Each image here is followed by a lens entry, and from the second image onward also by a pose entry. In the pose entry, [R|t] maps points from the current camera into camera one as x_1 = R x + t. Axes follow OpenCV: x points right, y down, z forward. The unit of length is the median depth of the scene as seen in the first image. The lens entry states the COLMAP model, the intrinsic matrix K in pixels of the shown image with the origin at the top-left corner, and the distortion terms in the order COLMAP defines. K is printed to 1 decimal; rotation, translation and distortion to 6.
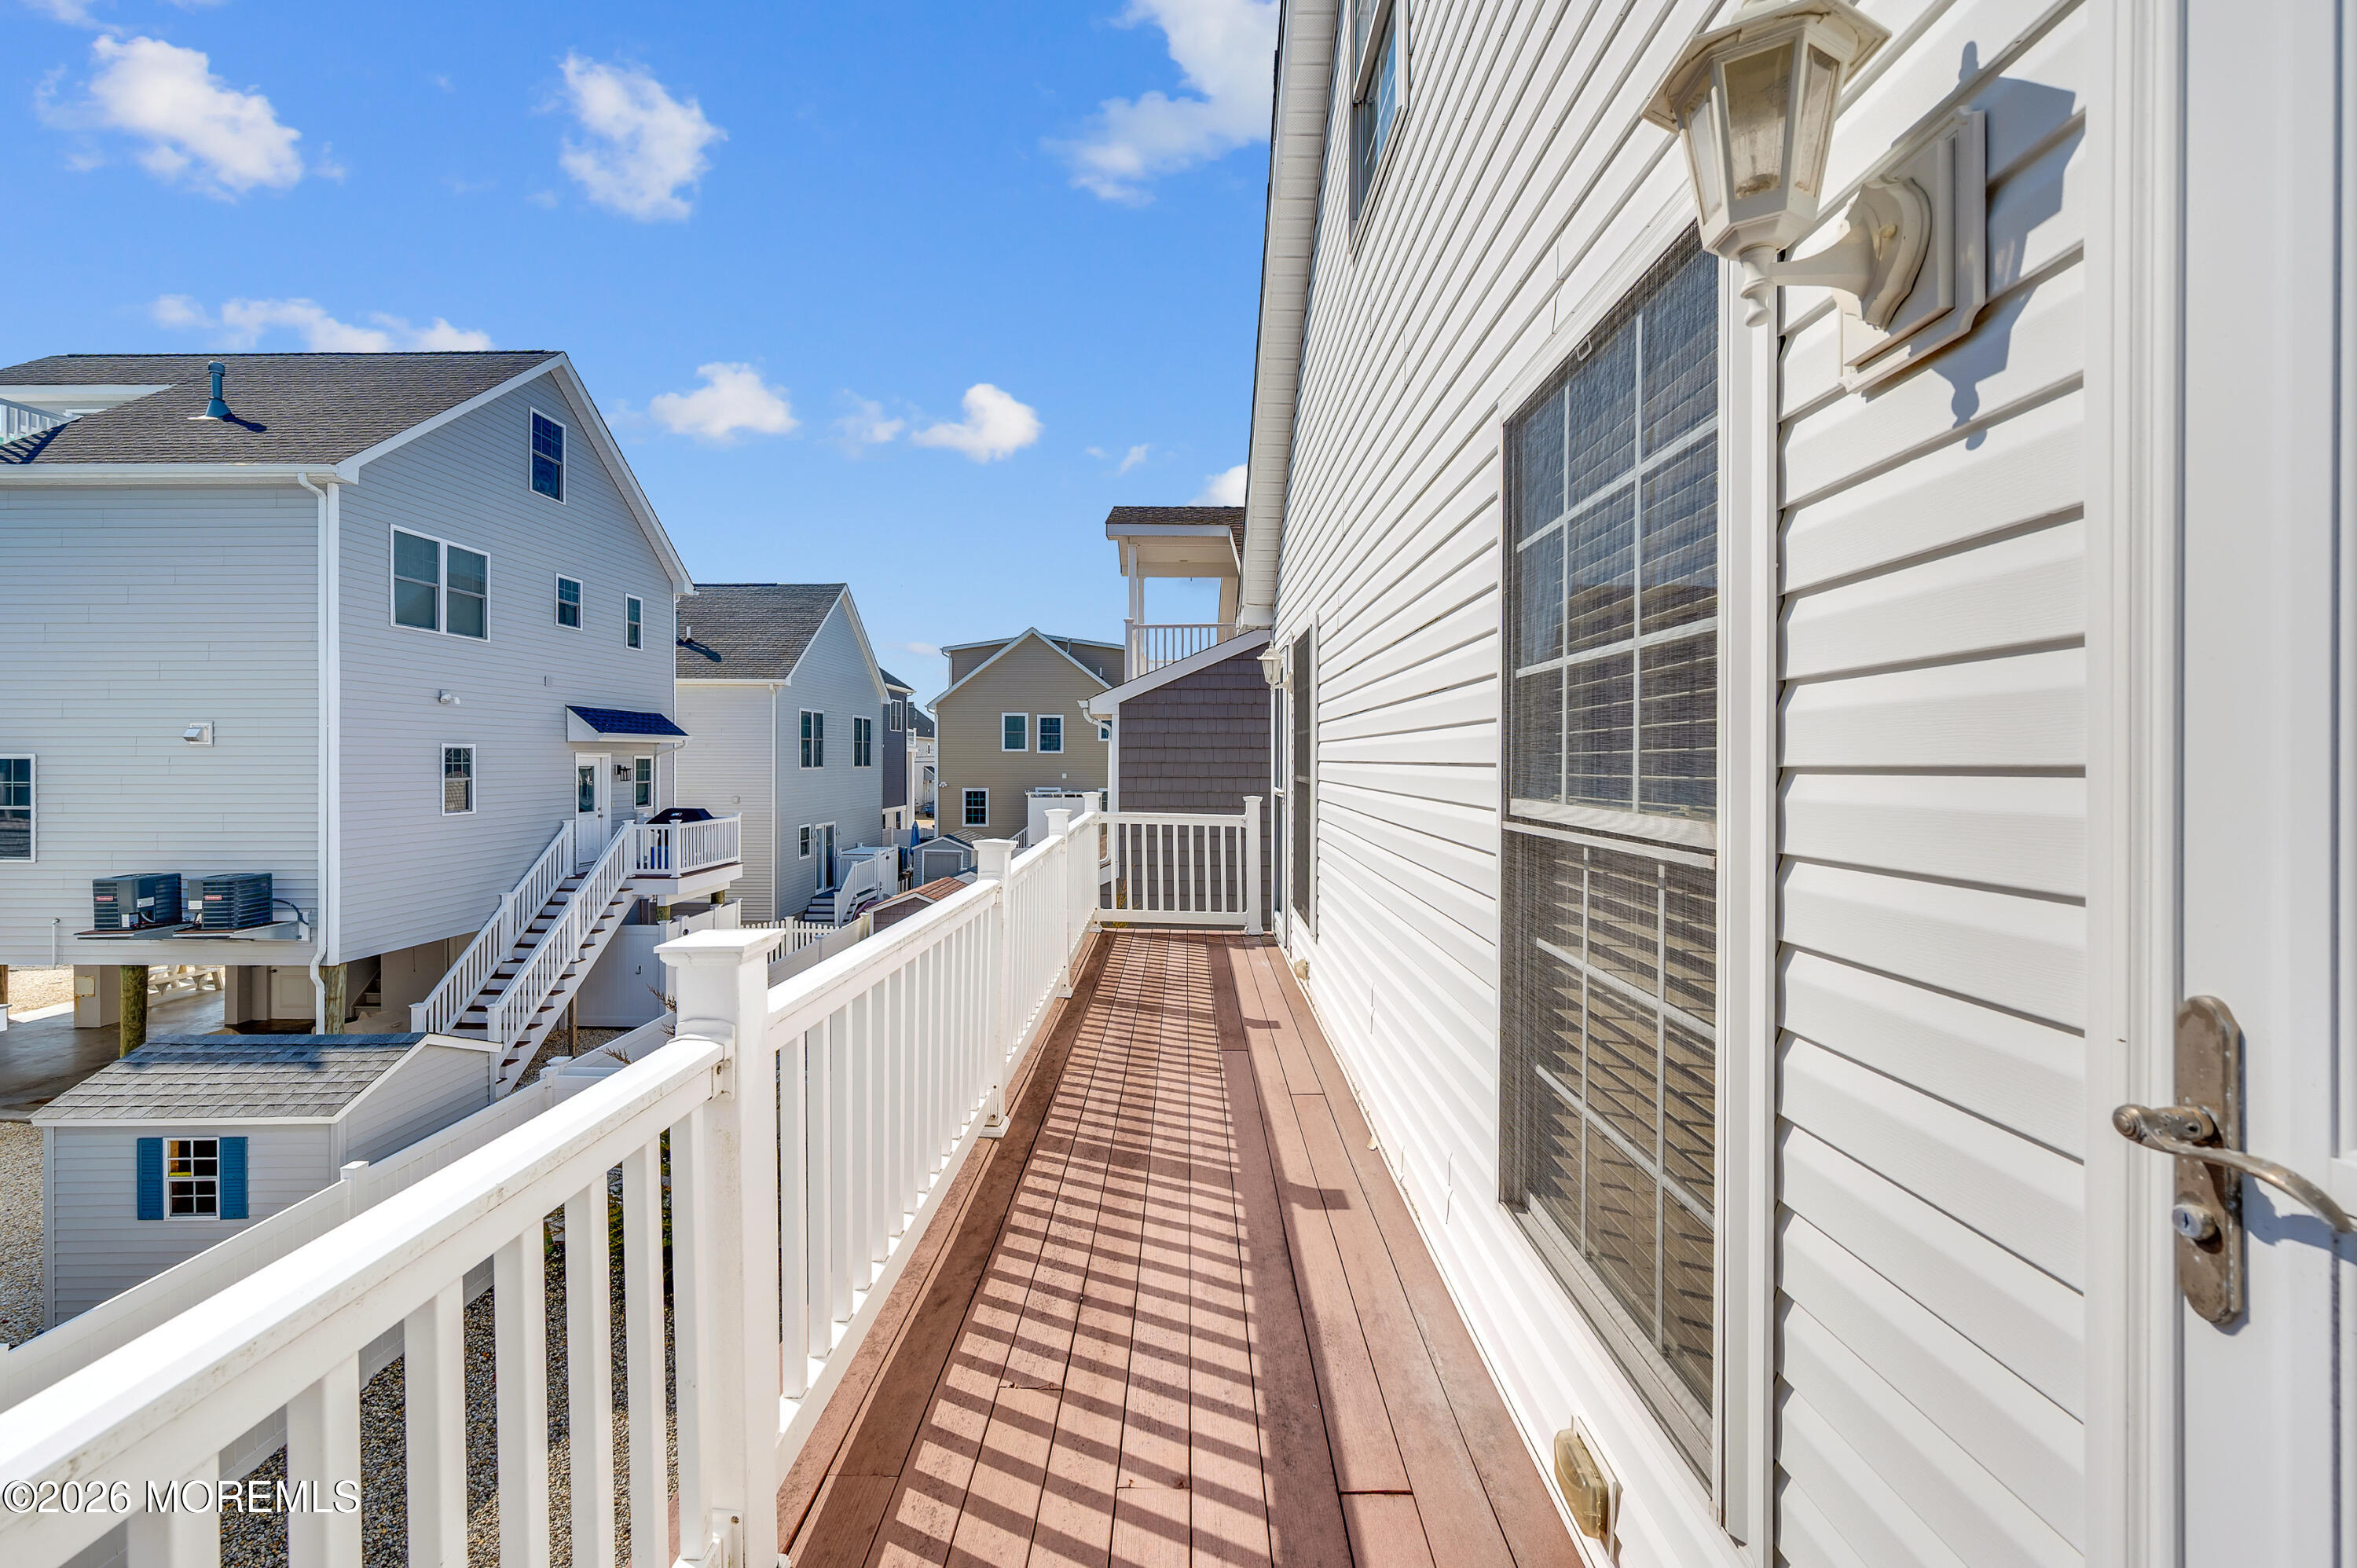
lens RADIAL K [[943.7, 0, 1170.1], [0, 943.7, 767.6], [0, 0, 1]] dist [0.000999, -0.001049]
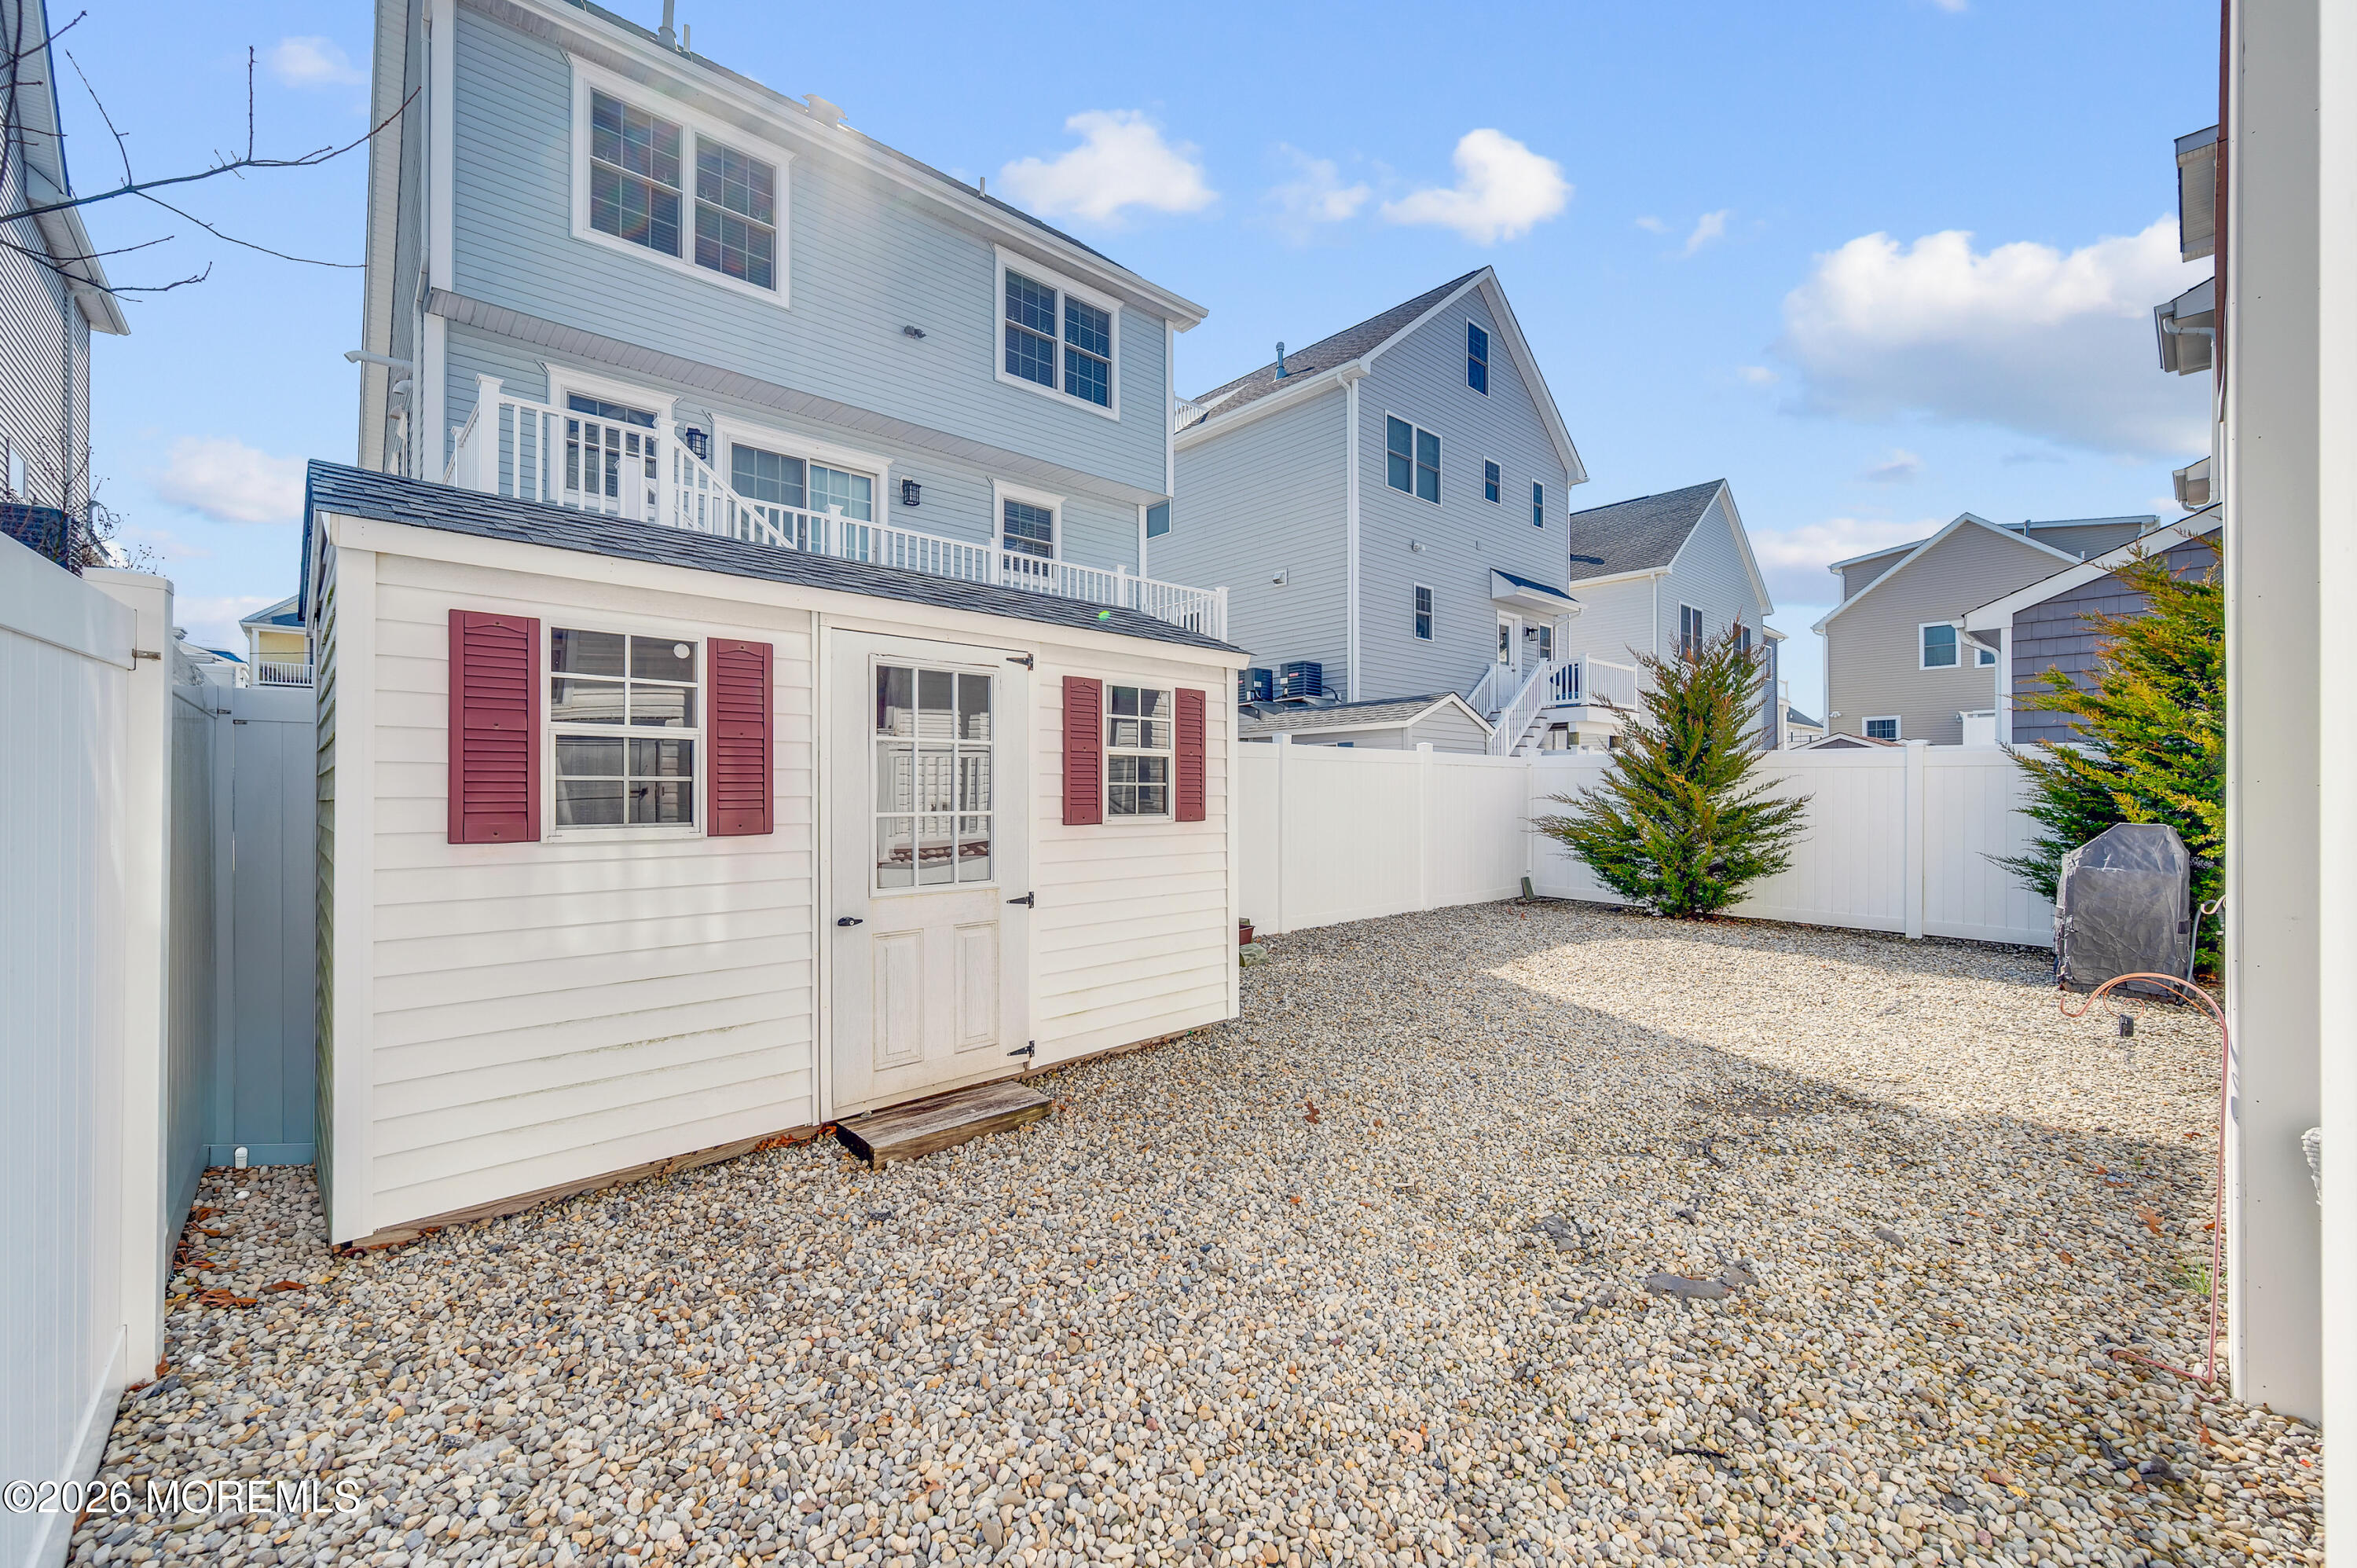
lens RADIAL K [[943.7, 0, 1183.0], [0, 943.7, 780.2], [0, 0, 1]] dist [0.000999, -0.001049]
pose [[0.687585, -0.012308, -0.726000, -0.061017], [-0.003378, 0.999791, -0.020148, 0.253602], [0.726096, 0.016306, 0.687400, -0.091179]]
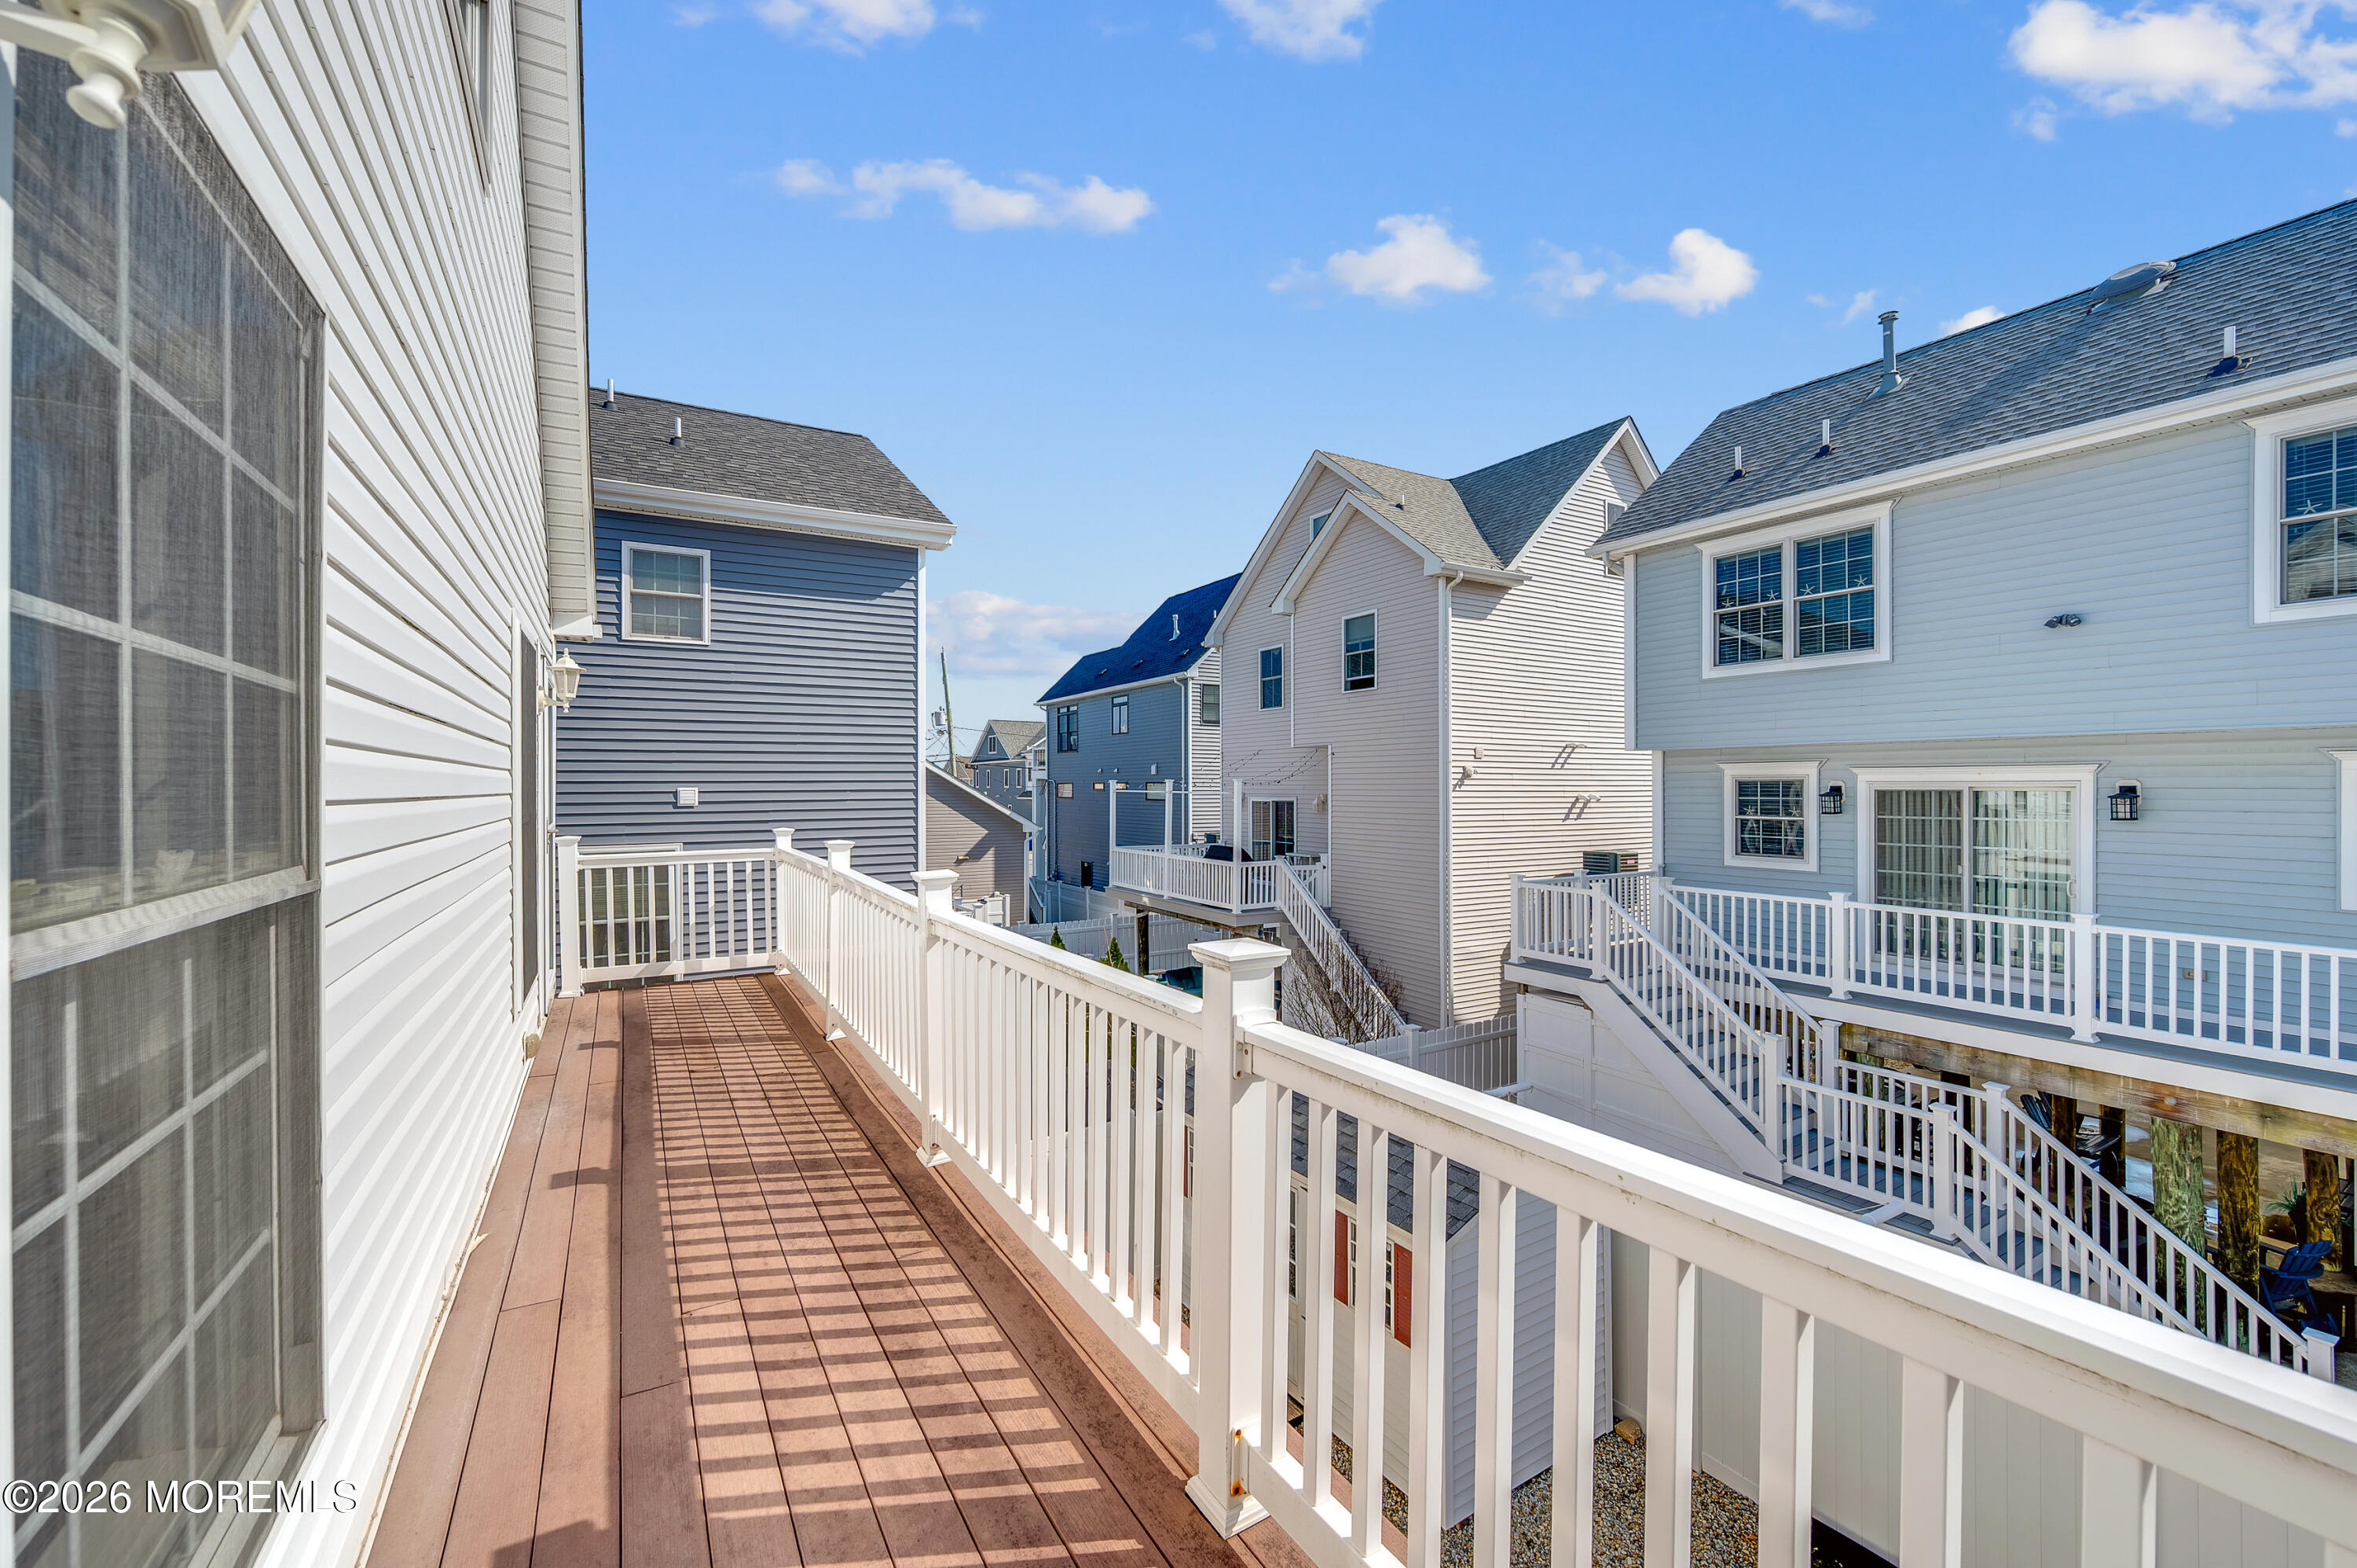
lens RADIAL K [[943.7, 0, 1194.9], [0, 943.7, 781.0], [0, 0, 1]] dist [0.000999, -0.001049]
pose [[-0.846333, -0.001290, -0.532652, 0.026198], [-0.004368, 0.999980, 0.004519, -0.006052], [0.532636, 0.006151, -0.846322, 0.451820]]
